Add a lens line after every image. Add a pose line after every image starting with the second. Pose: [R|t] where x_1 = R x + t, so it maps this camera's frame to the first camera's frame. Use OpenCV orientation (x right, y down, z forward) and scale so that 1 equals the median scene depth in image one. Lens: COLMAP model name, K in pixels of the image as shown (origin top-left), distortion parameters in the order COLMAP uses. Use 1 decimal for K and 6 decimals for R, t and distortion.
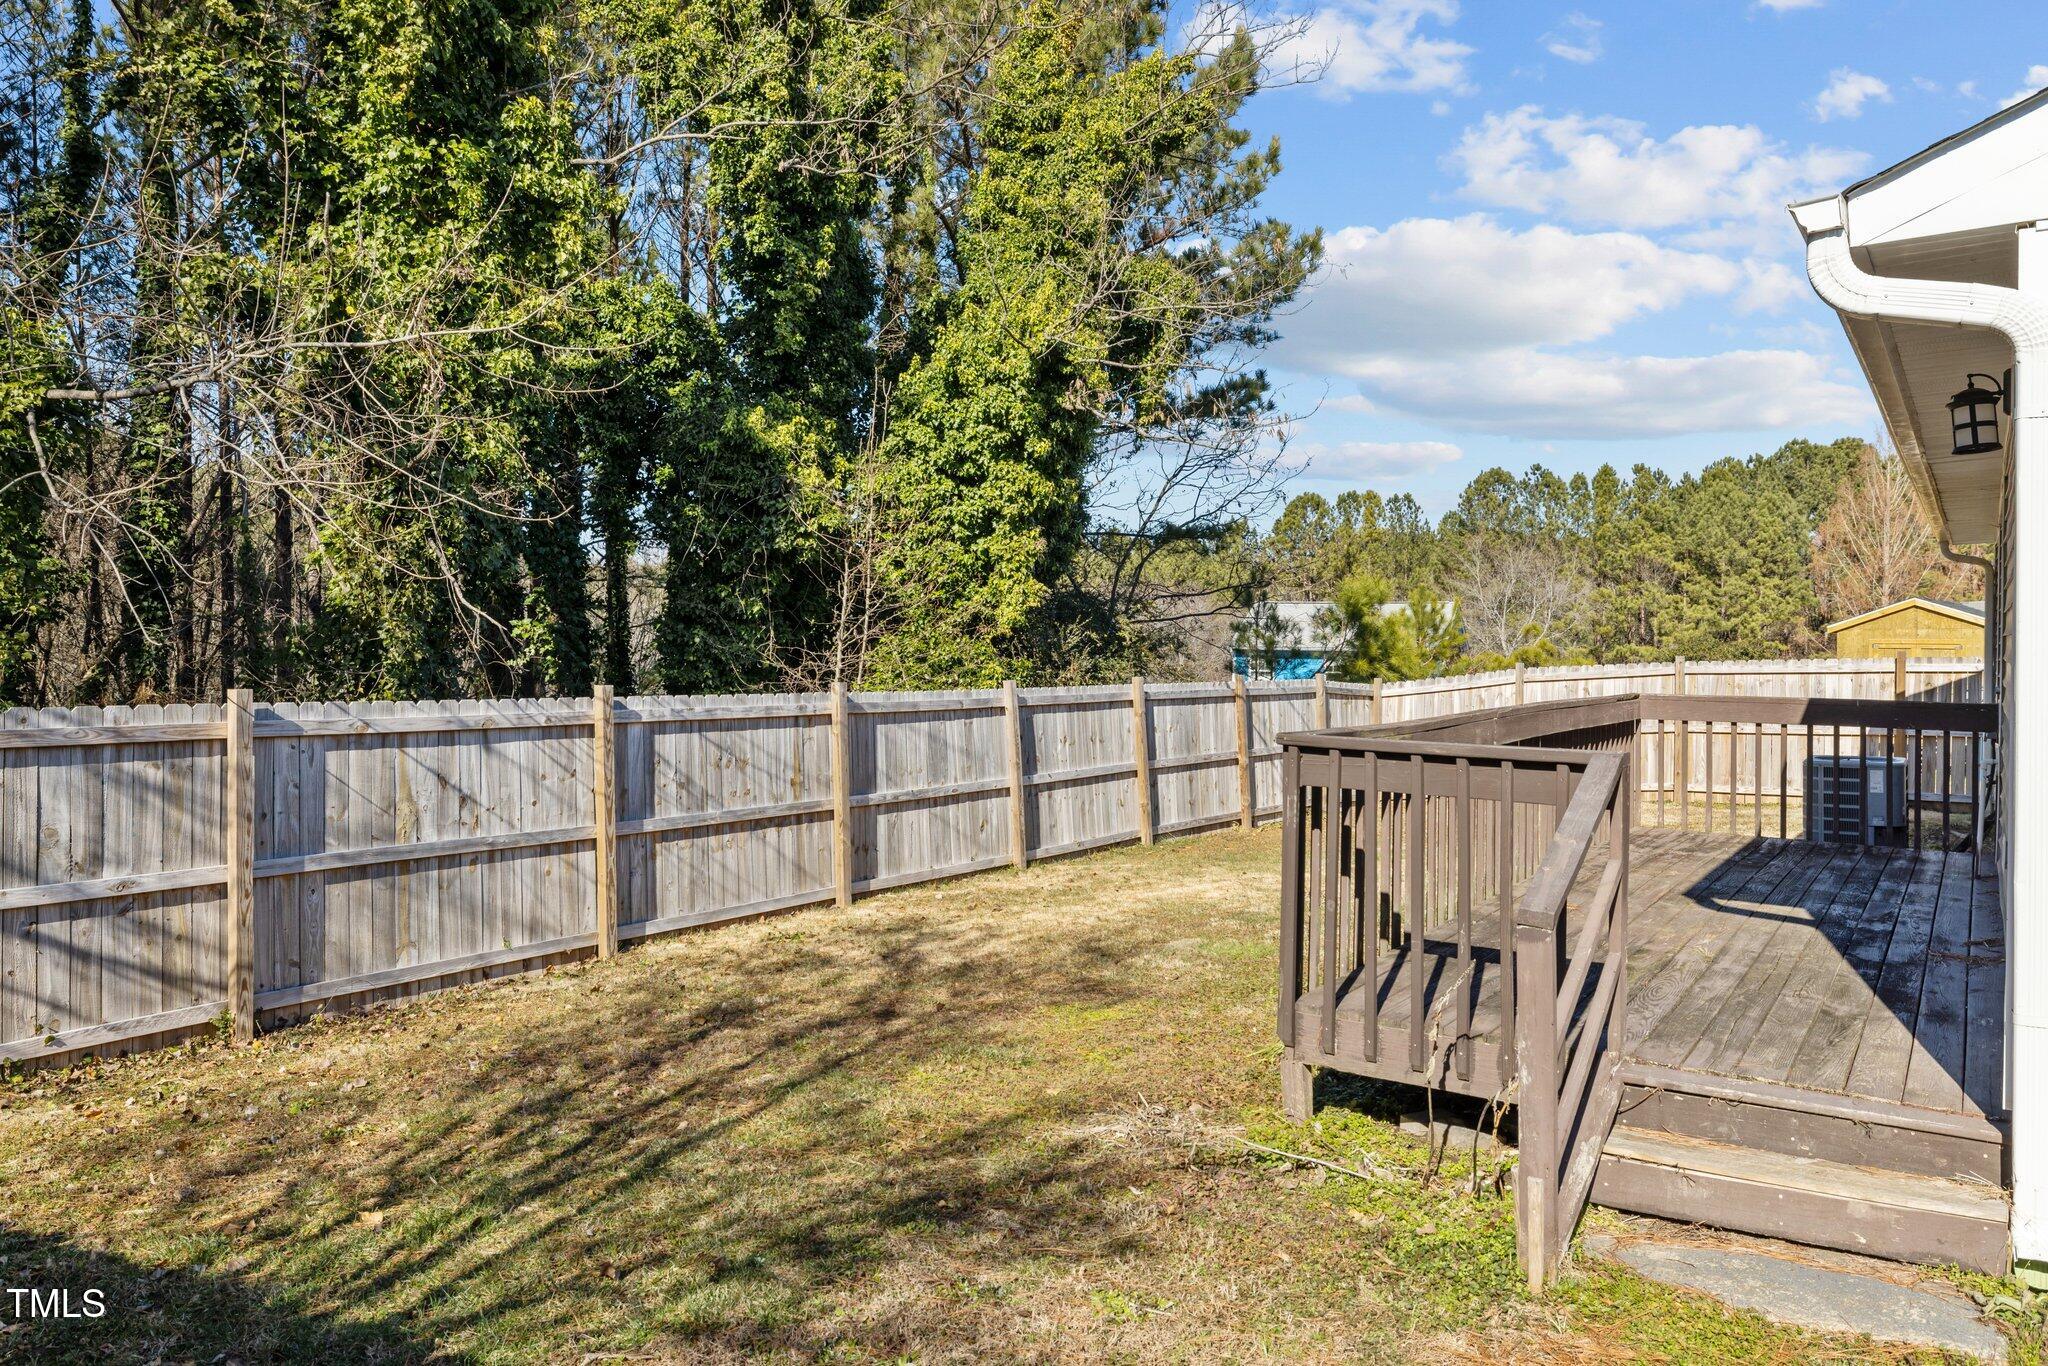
lens RADIAL K [[1400.8, 0, 1028.7], [0, 1400.8, 650.5], [0, 0, 1]] dist [0.001153, 0.001577]
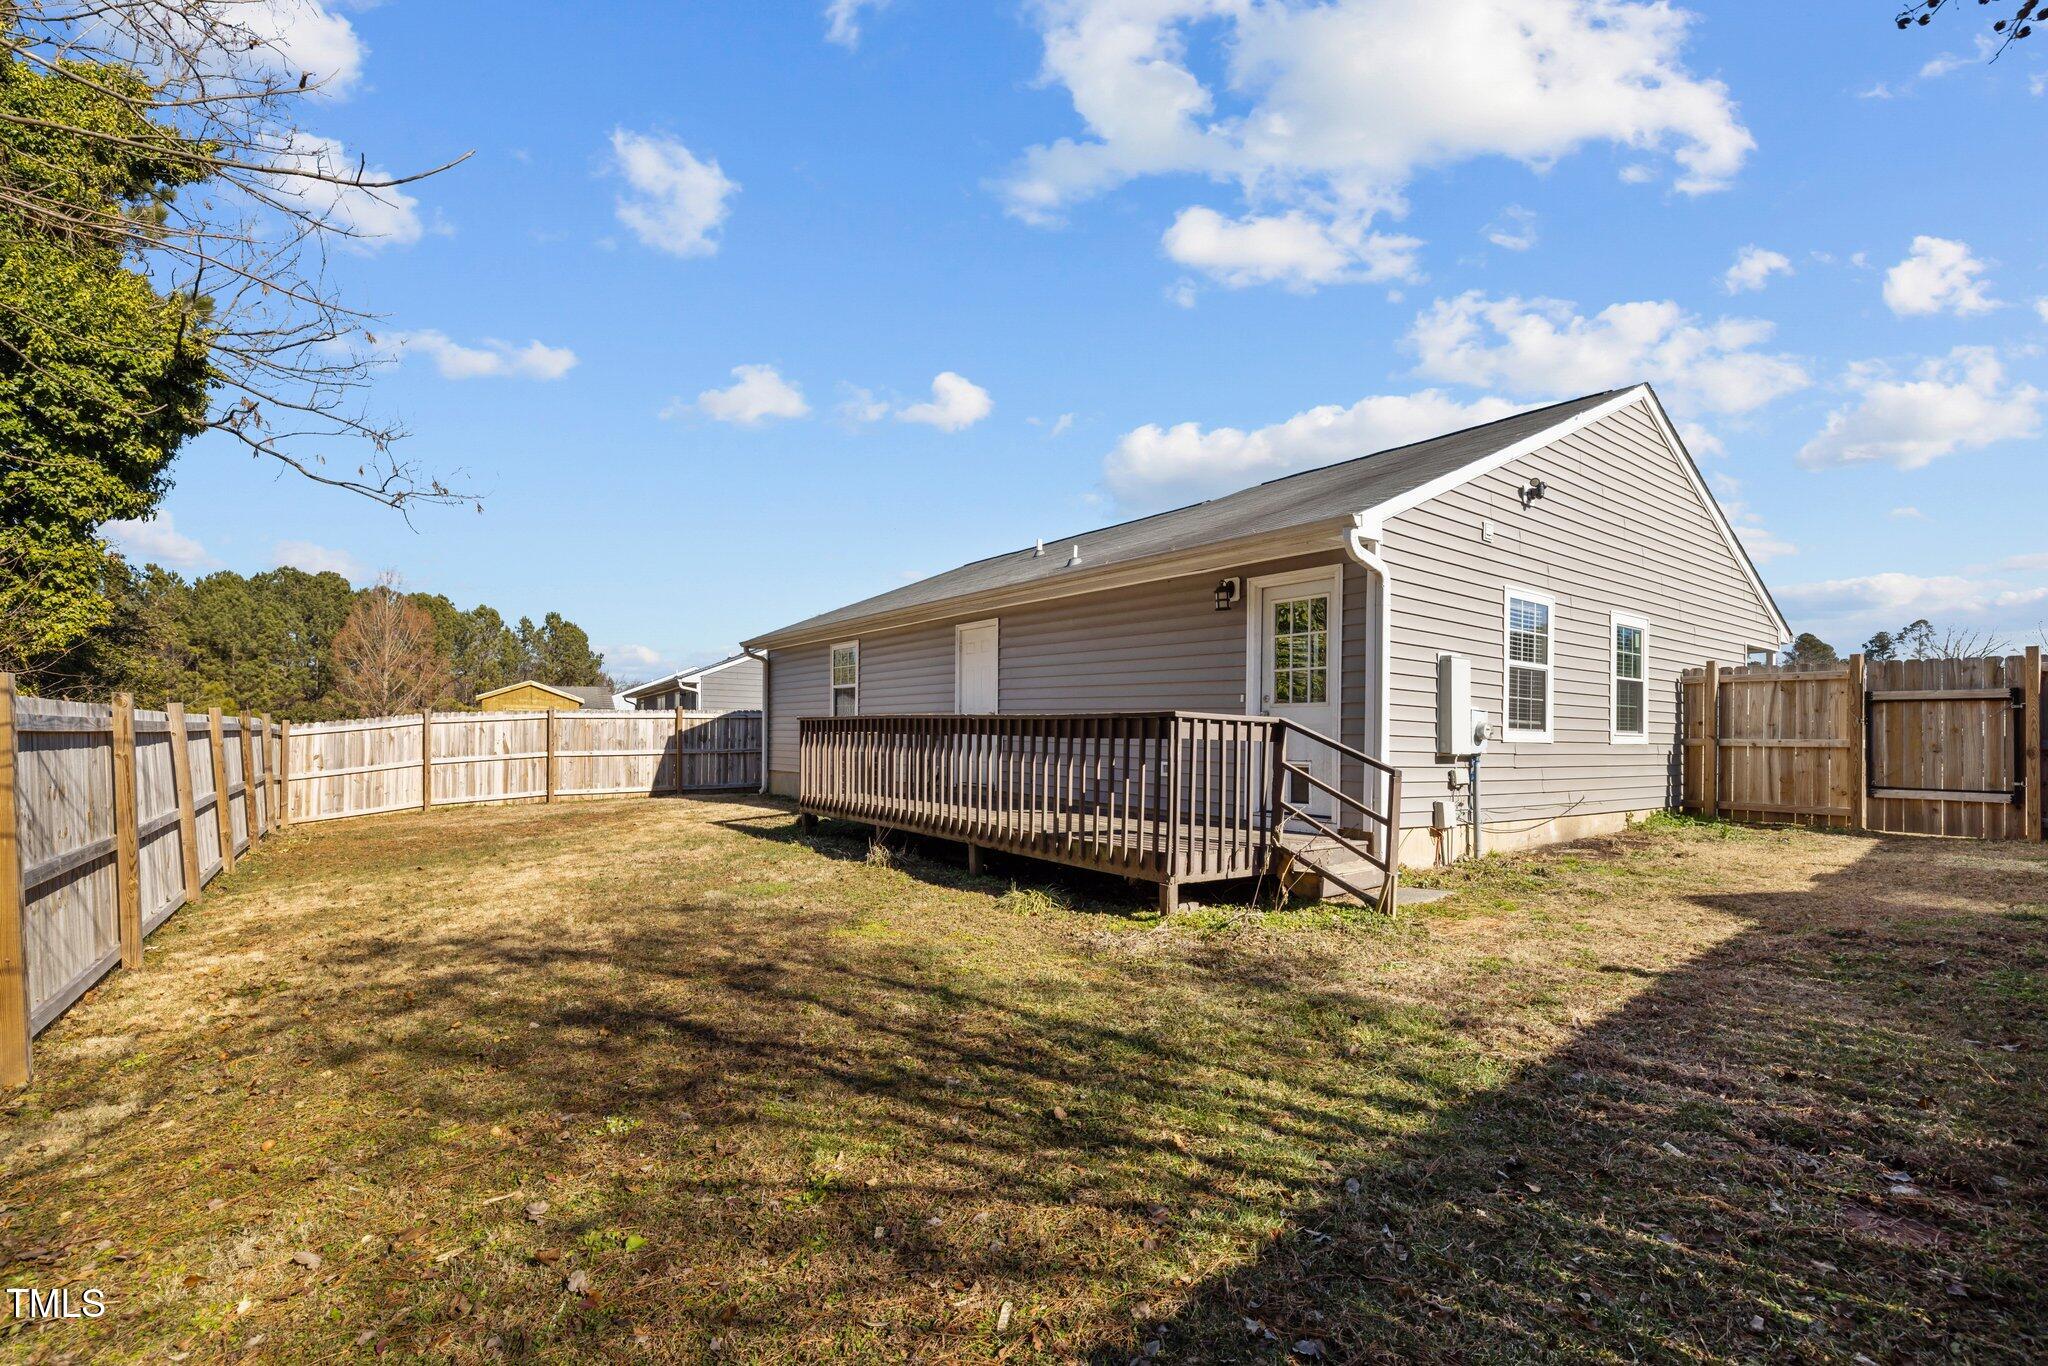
lens RADIAL K [[890.9, 0, 989.9], [0, 890.9, 735.6], [0, 0, 1]] dist [-0.000438, 0.000020]
pose [[0.354729, -0.001143, 0.934969, -0.355596], [-0.013726, 0.999885, 0.006430, 0.030141], [-0.934868, -0.015114, 0.354672, 0.279102]]
